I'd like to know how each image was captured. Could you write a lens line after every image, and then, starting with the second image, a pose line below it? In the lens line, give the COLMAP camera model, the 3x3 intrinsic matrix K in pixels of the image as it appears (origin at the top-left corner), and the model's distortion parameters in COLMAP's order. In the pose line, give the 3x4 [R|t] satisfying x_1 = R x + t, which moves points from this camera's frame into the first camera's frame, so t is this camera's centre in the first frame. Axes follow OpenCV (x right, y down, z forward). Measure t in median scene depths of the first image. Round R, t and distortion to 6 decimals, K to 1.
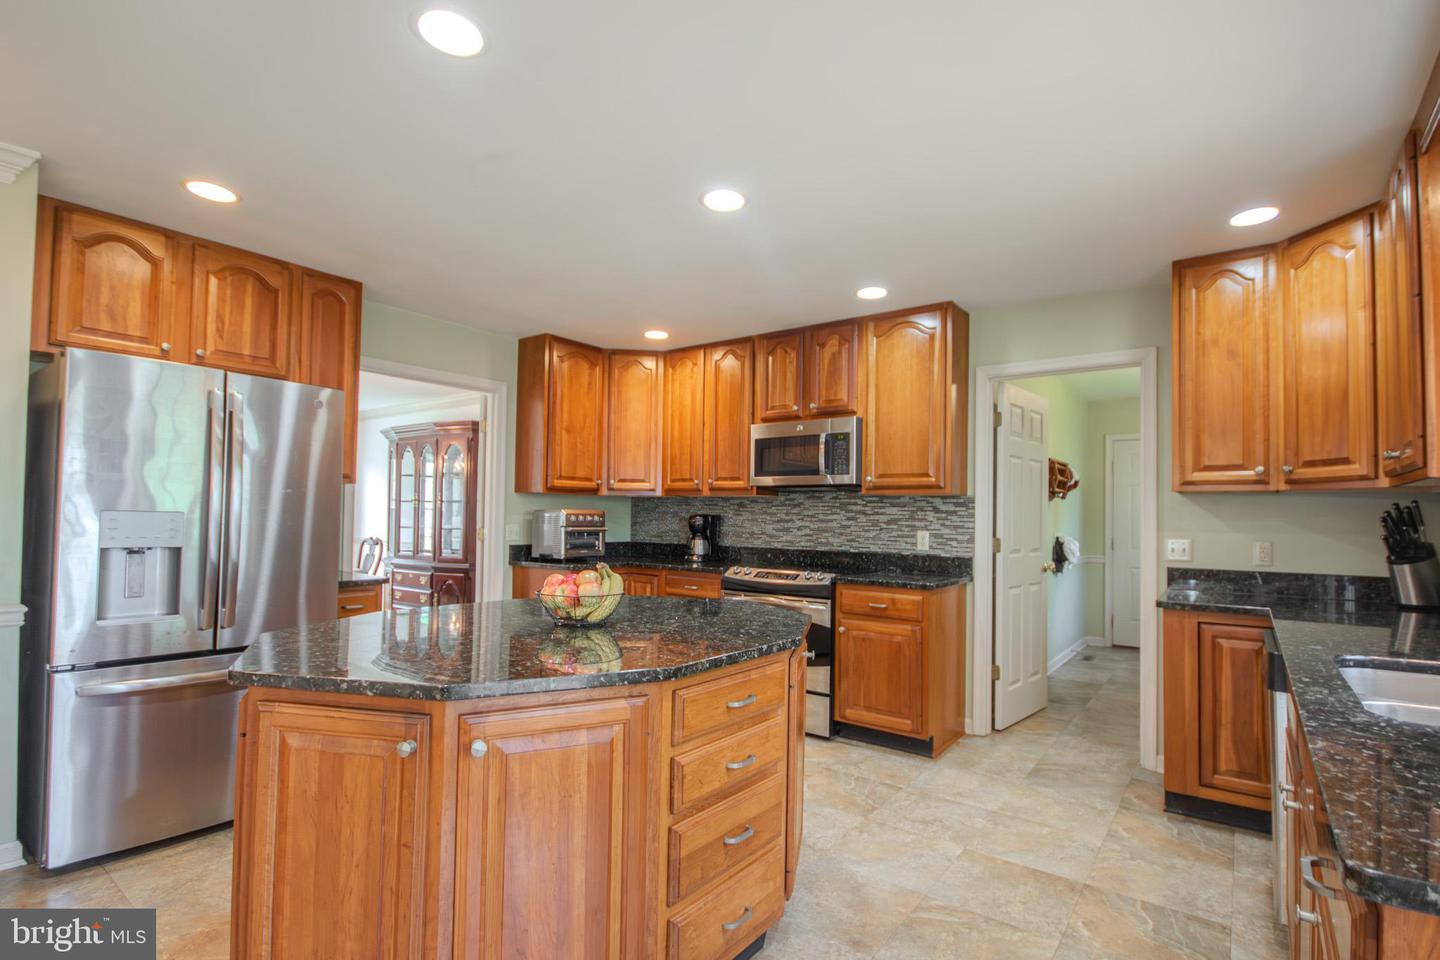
lens RADIAL K [[692.0, 0, 728.9], [0, 692.0, 499.9], [0, 0, 1]] dist [0.009223, -0.003393]
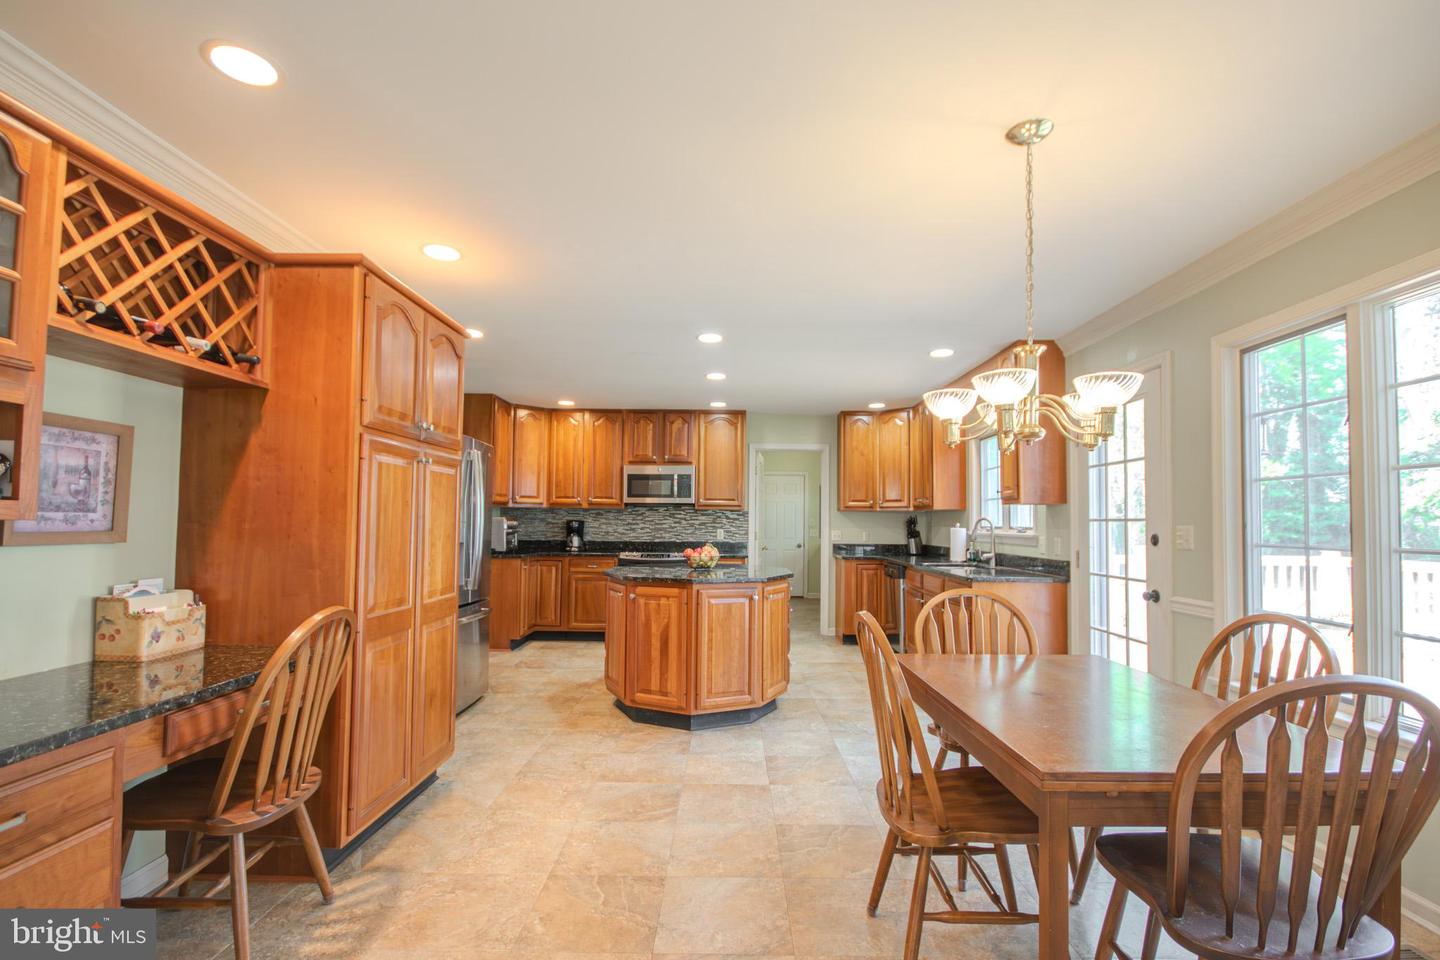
lens RADIAL K [[692.0, 0, 726.3], [0, 692.0, 494.4], [0, 0, 1]] dist [0.009223, -0.003393]
pose [[0.799868, 0.019007, 0.599874, -0.770271], [-0.013731, 0.999816, -0.013370, -0.021820], [-0.600018, 0.002458, 0.799982, -0.451979]]
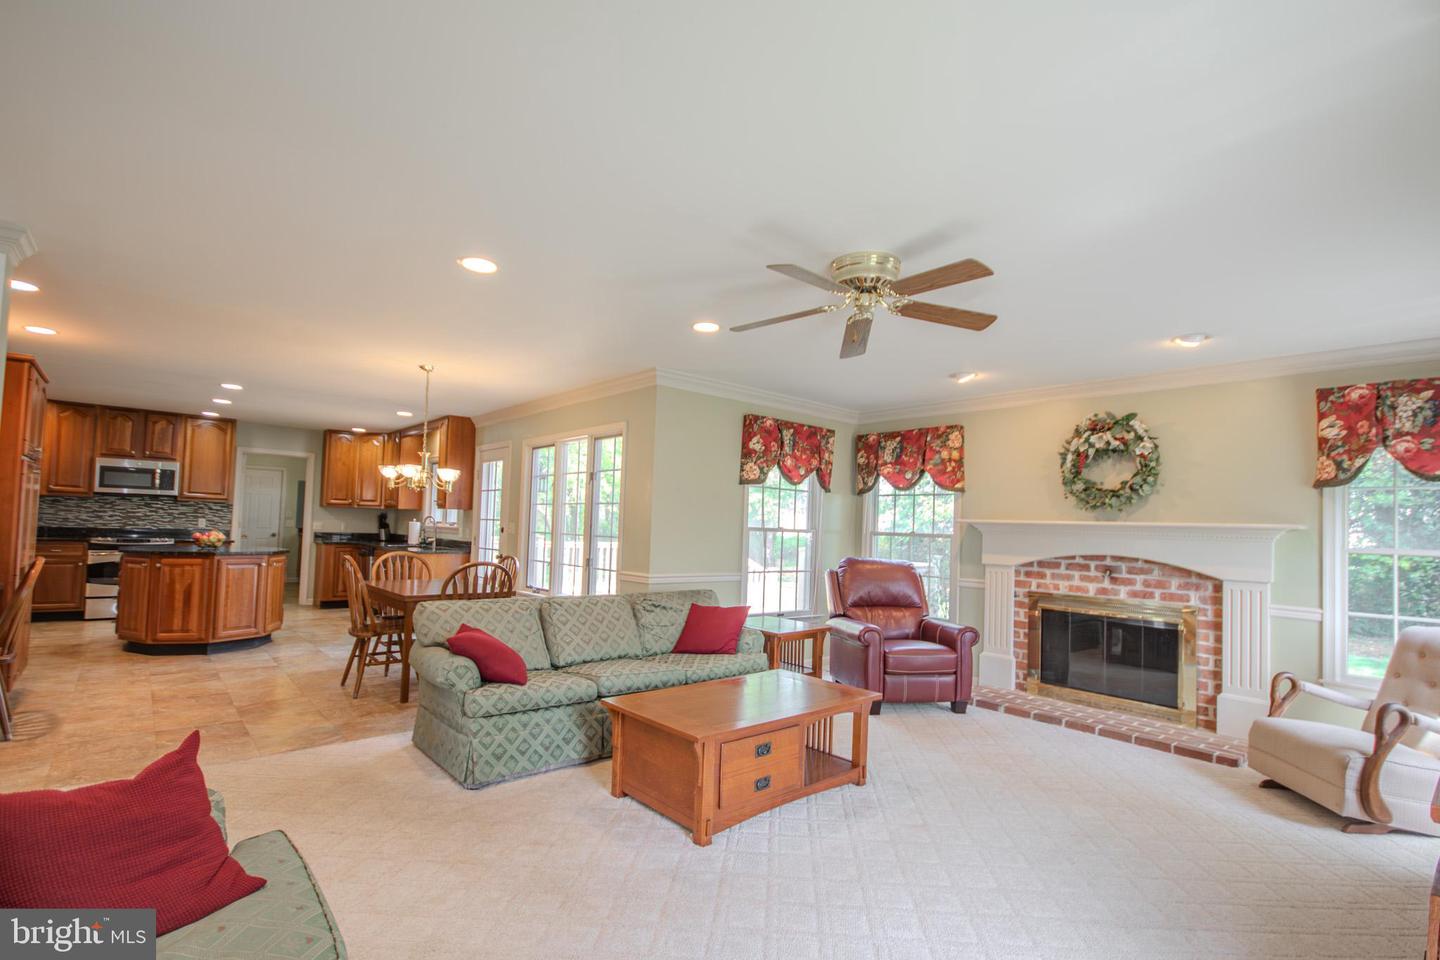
lens RADIAL K [[692.0, 0, 731.3], [0, 692.0, 504.3], [0, 0, 1]] dist [0.009223, -0.003393]
pose [[0.212856, 0.028011, 0.976682, -1.382528], [-0.055409, 0.998326, -0.016556, -0.050170], [-0.975511, -0.050593, 0.214052, -0.978985]]
